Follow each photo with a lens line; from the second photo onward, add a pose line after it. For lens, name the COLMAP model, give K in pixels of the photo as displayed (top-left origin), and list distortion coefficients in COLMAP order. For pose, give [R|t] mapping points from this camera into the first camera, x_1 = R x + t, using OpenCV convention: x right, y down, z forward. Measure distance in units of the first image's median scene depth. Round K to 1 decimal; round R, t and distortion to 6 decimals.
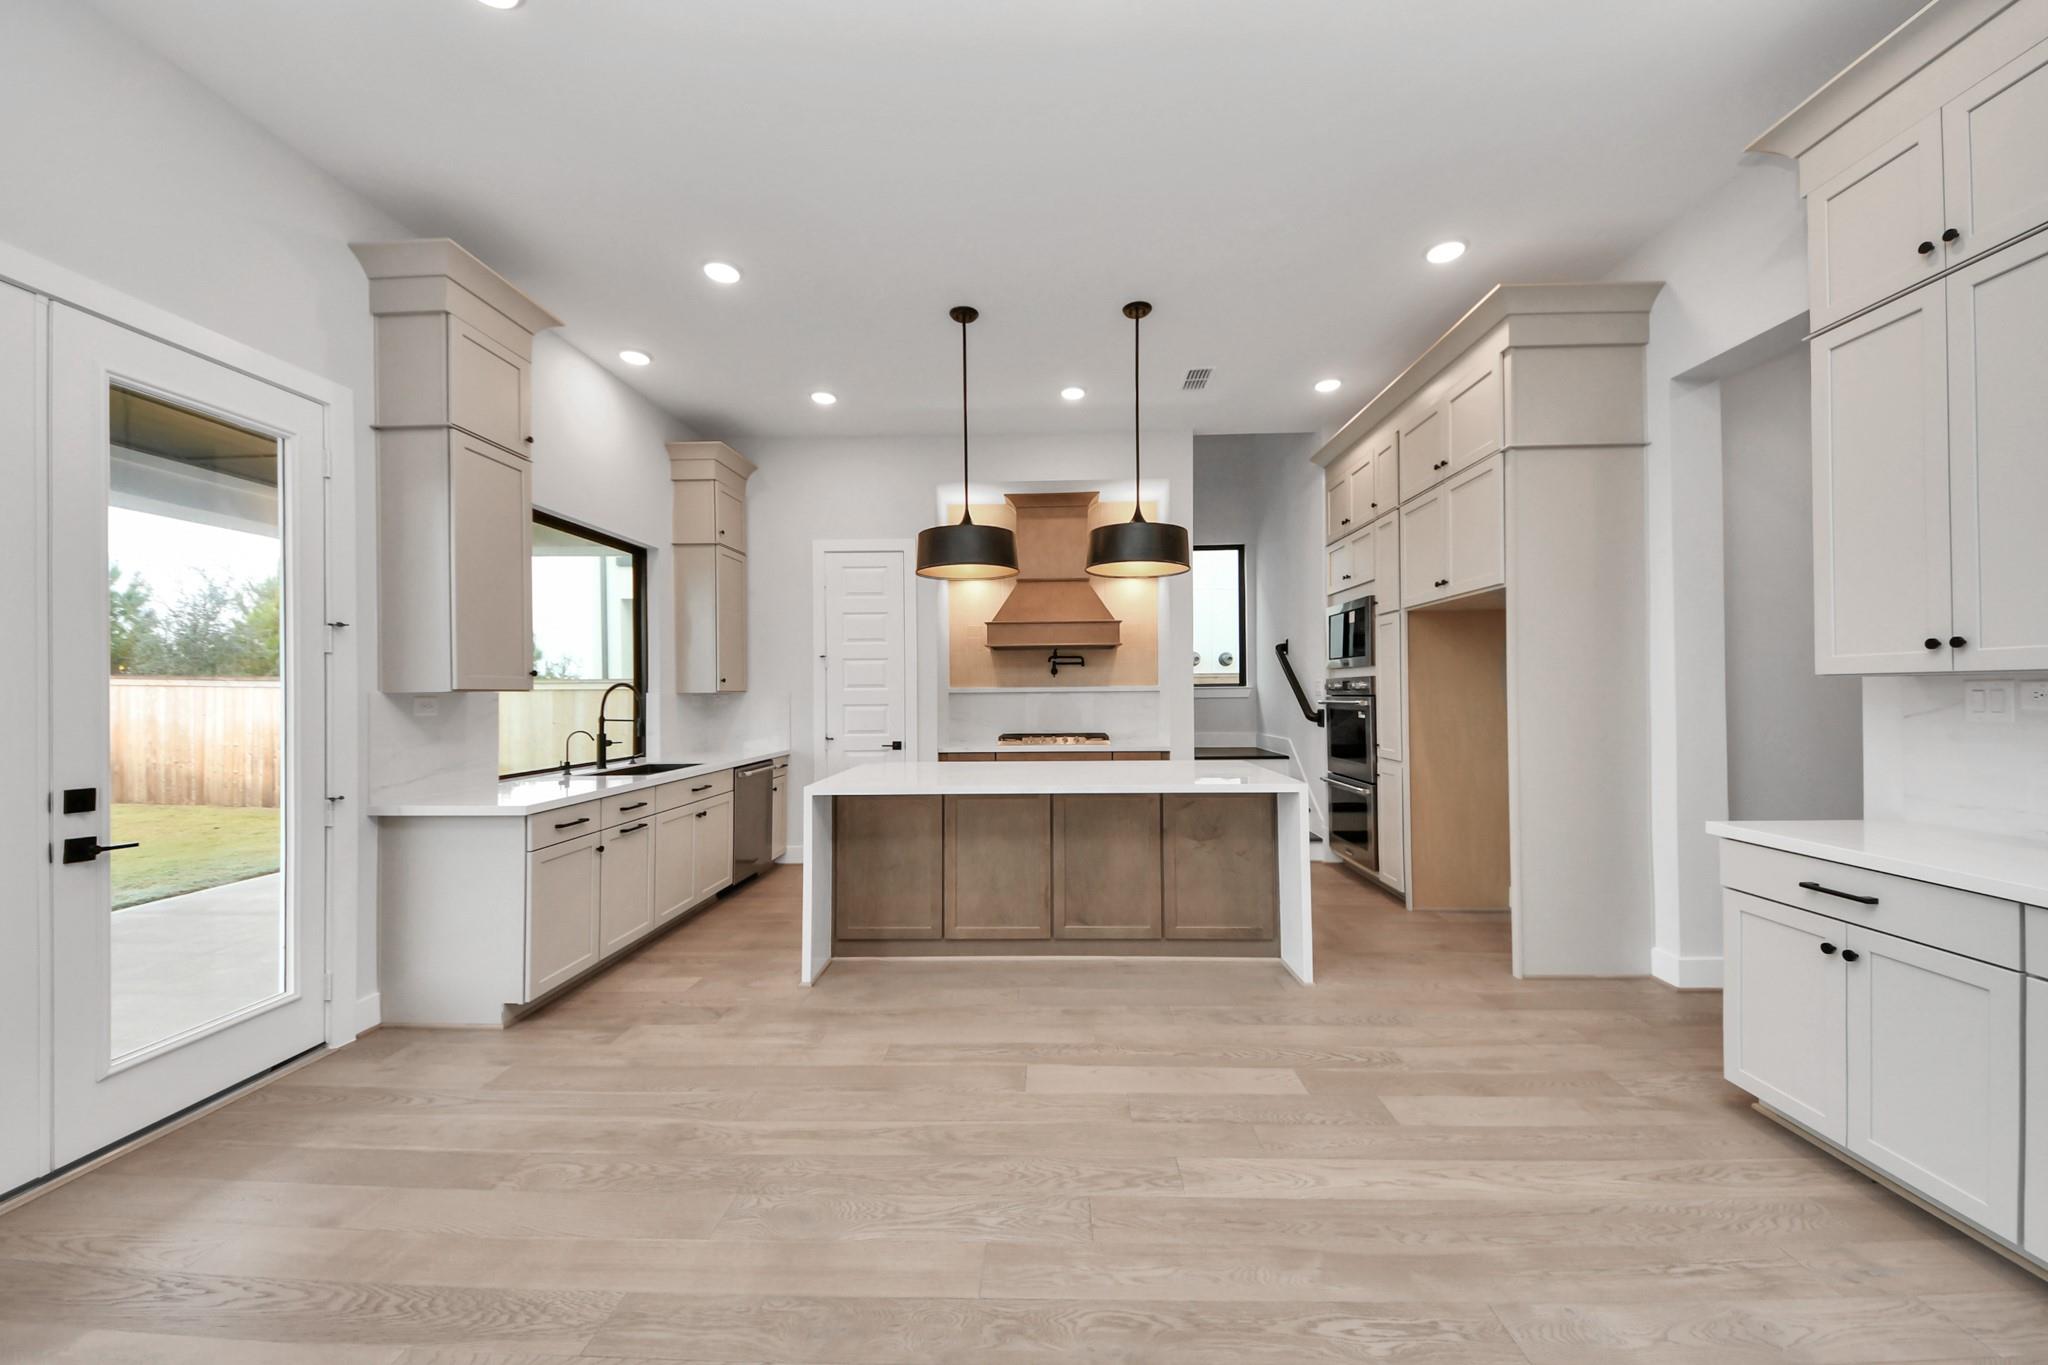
lens RADIAL K [[728.0, 0, 1034.3], [0, 728.0, 695.7], [0, 0, 1]] dist [0.025816, -0.020695]
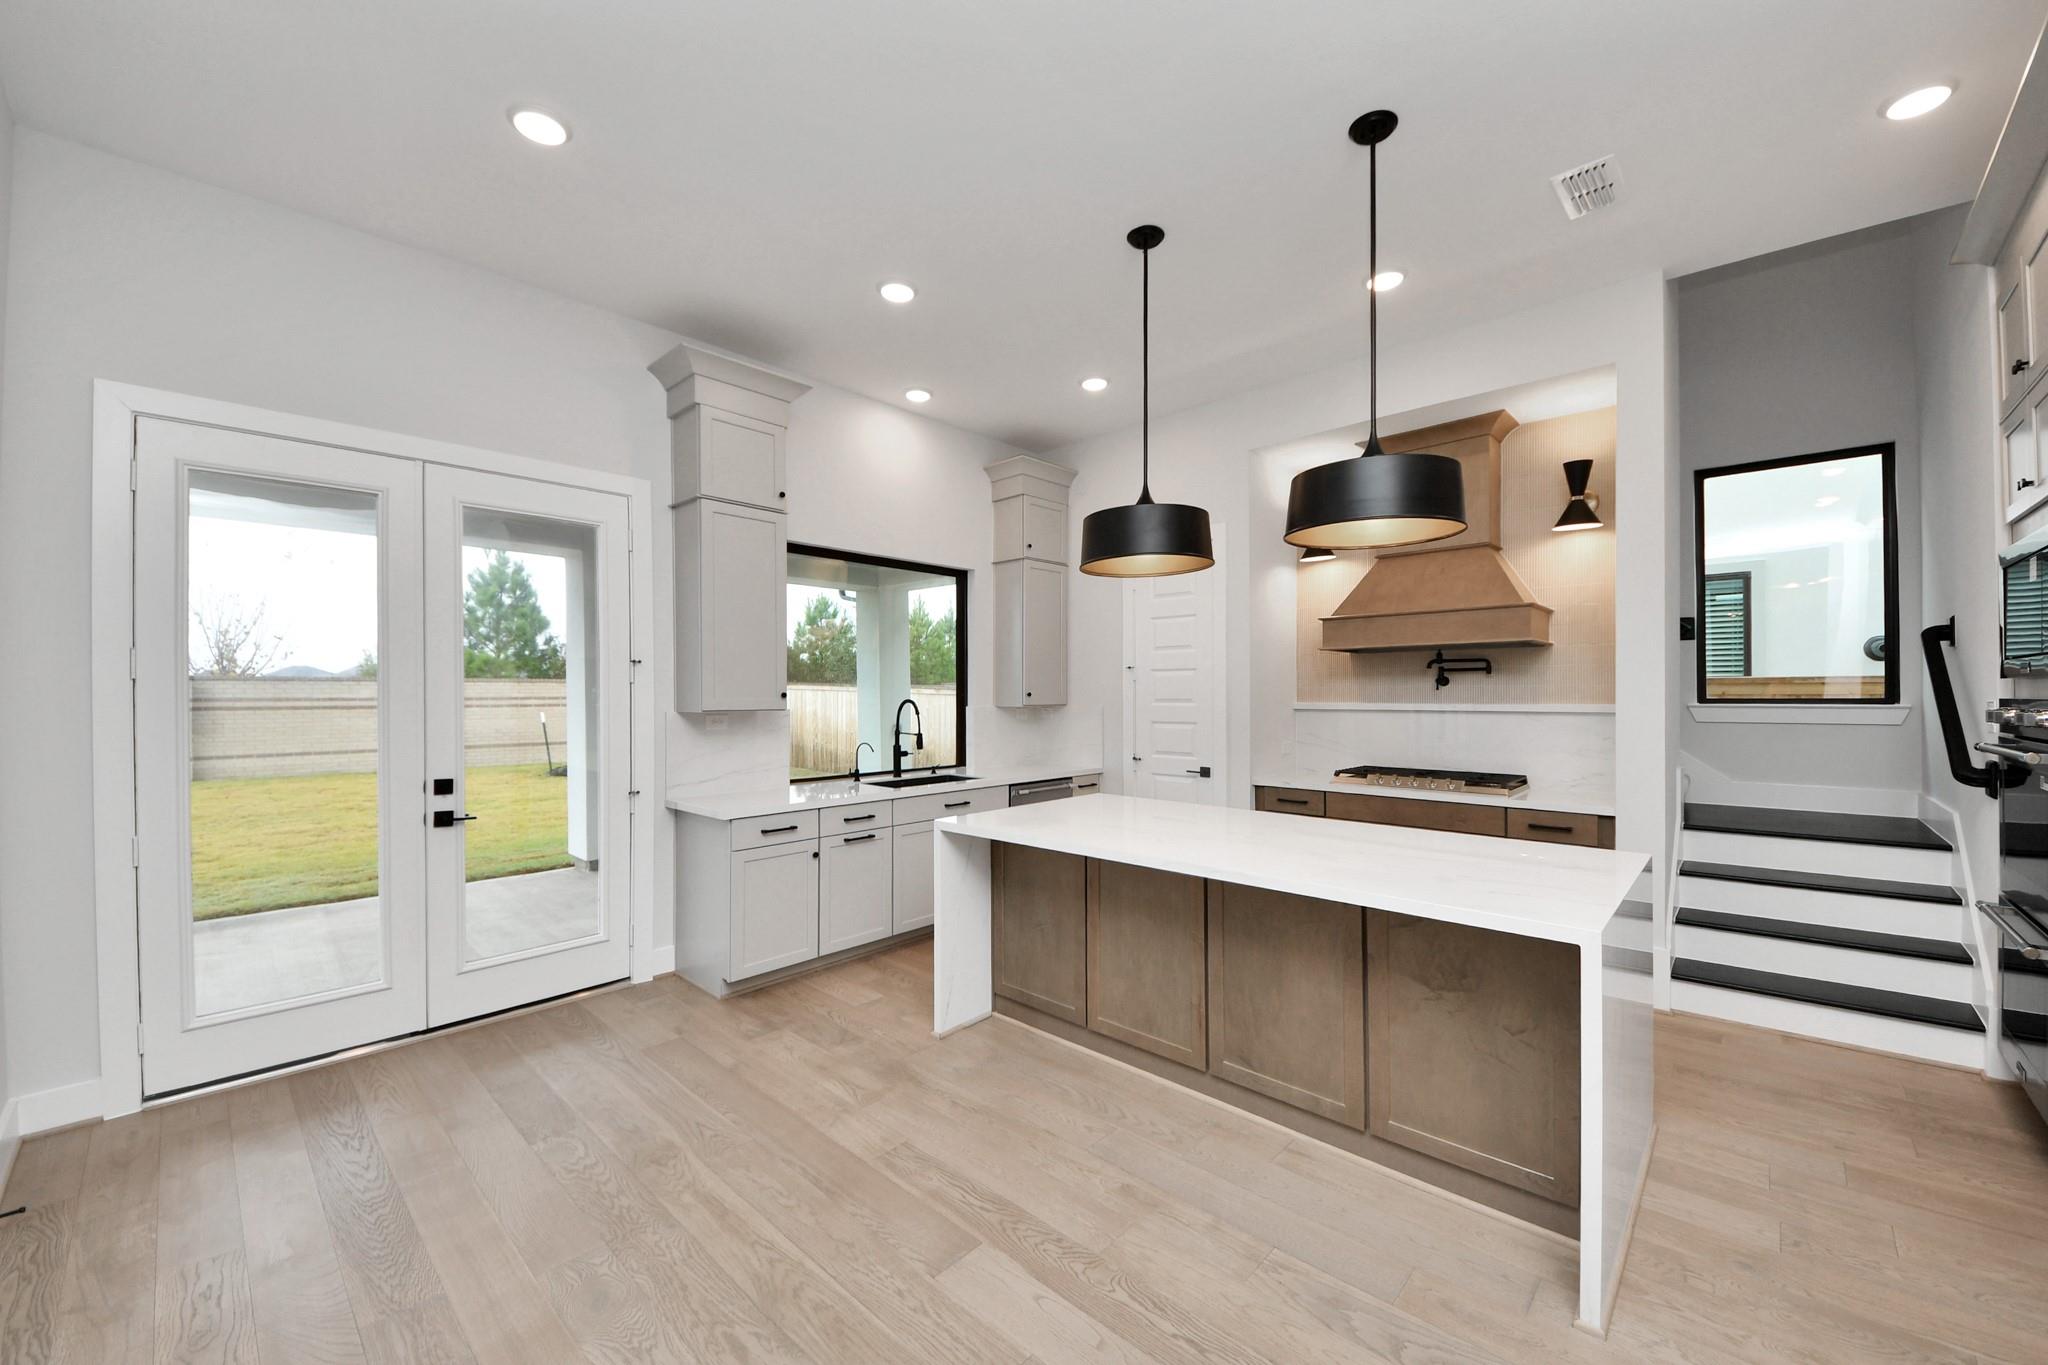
lens RADIAL K [[772.9, 0, 1044.3], [0, 772.9, 686.1], [0, 0, 1]] dist [0.033286, -0.016811]
pose [[0.757670, 0.001157, -0.652637, 0.398301], [-0.008160, 0.999937, -0.007701, -0.035189], [0.652587, 0.011161, 0.757632, 0.318004]]
